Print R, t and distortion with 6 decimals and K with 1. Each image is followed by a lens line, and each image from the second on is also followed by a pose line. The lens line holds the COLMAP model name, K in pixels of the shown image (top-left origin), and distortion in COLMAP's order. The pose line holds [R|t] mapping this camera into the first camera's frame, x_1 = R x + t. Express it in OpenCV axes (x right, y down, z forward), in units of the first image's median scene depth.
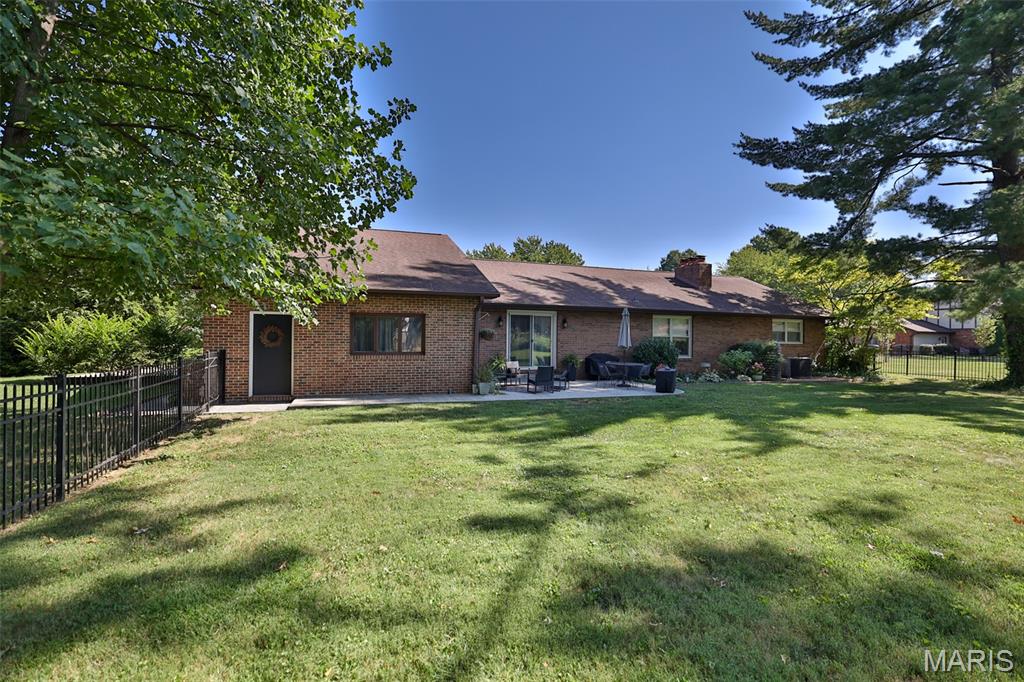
lens RADIAL K [[476.4, 0, 509.1], [0, 476.4, 344.1], [0, 0, 1]] dist [-0.044506, 0.016976]
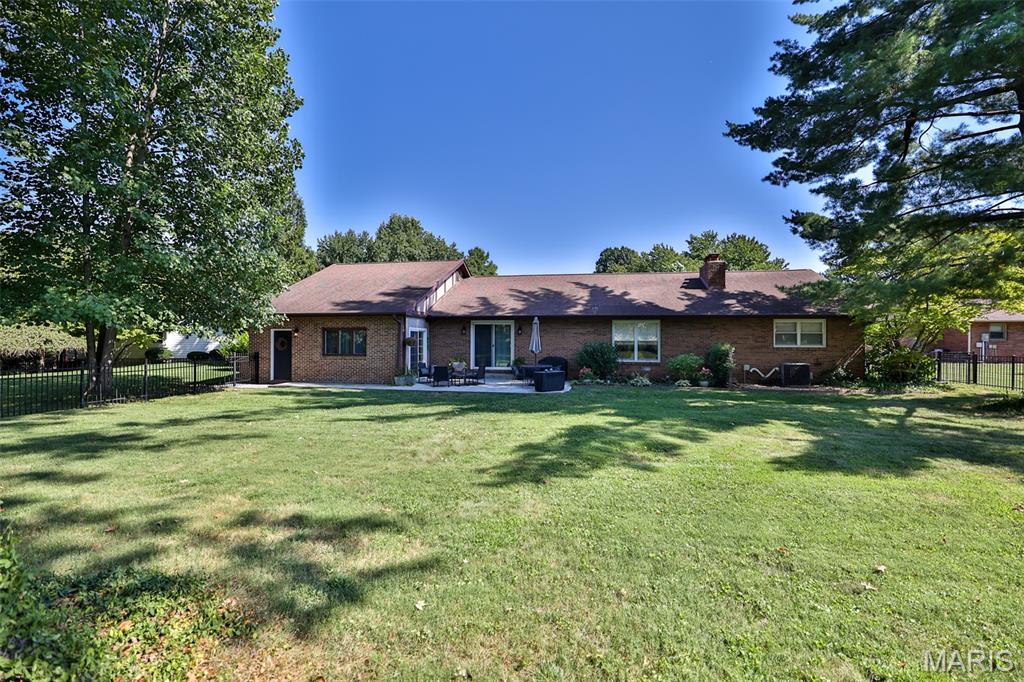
lens RADIAL K [[476.4, 0, 510.8], [0, 476.4, 340.7], [0, 0, 1]] dist [-0.044506, 0.016976]
pose [[0.866972, -0.006729, -0.498311, 0.592143], [0.002422, 0.999954, -0.009289, -0.006571], [0.498351, 0.006847, 0.866949, -0.021714]]
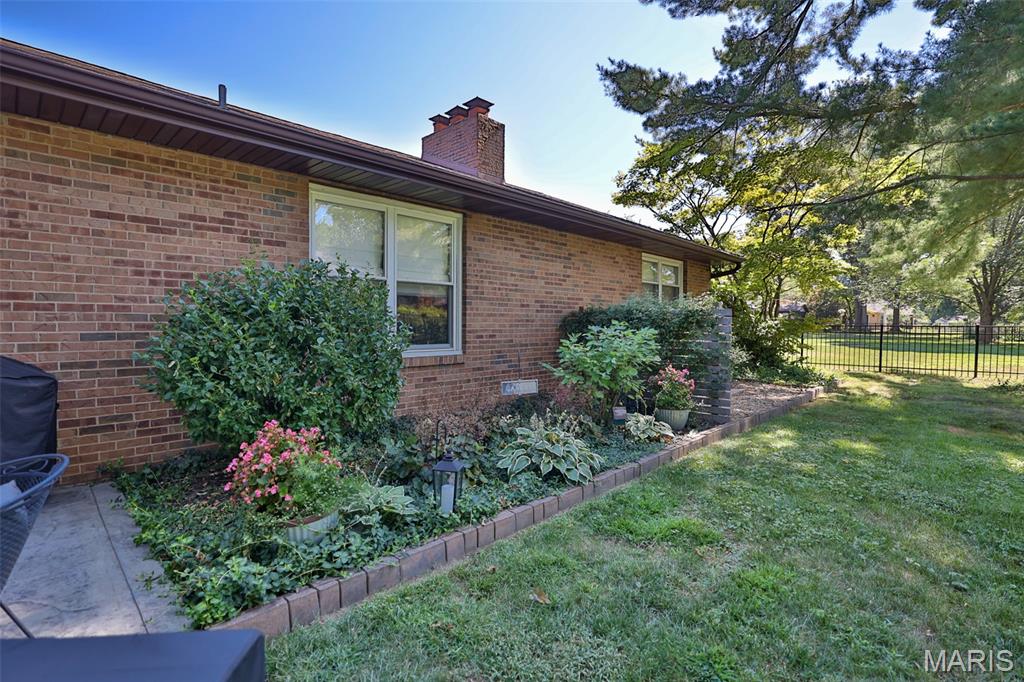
lens RADIAL K [[476.4, 0, 505.8], [0, 476.4, 339.1], [0, 0, 1]] dist [-0.044506, 0.016976]
pose [[0.895657, -0.023404, 0.444128, 0.266394], [0.009690, 0.999404, 0.033123, 0.010389], [-0.444639, -0.025363, 0.895351, 0.692078]]
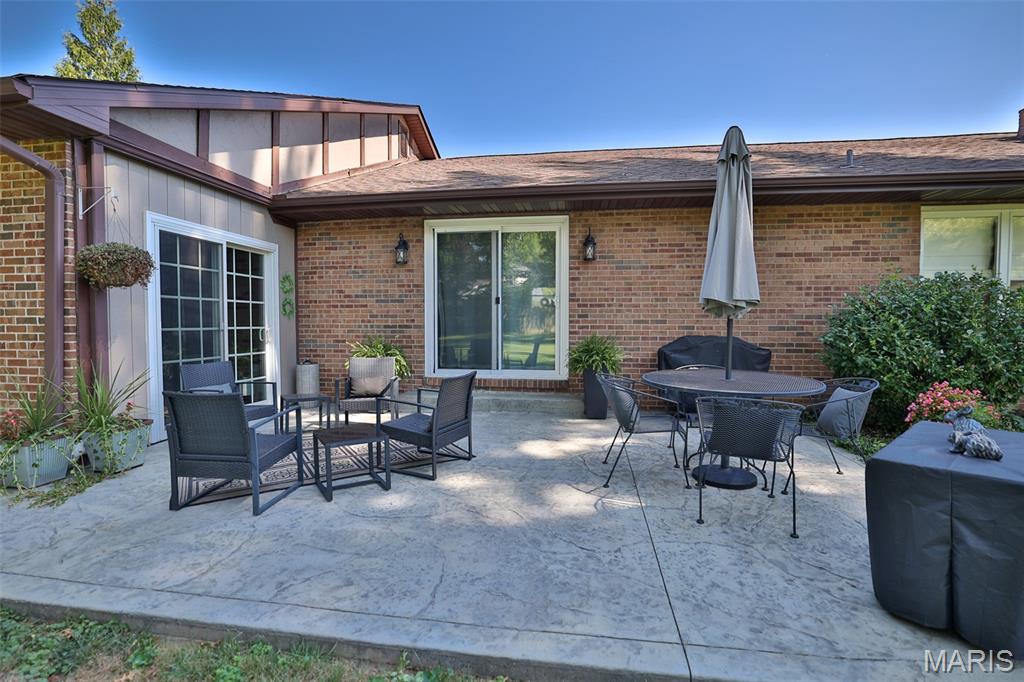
lens RADIAL K [[476.4, 0, 512.1], [0, 476.4, 340.1], [0, 0, 1]] dist [-0.044506, 0.016976]
pose [[0.884232, 0.009365, -0.466955, 0.199240], [0.004581, 0.999577, 0.028722, 0.011836], [0.467026, -0.027536, 0.883815, 0.580993]]
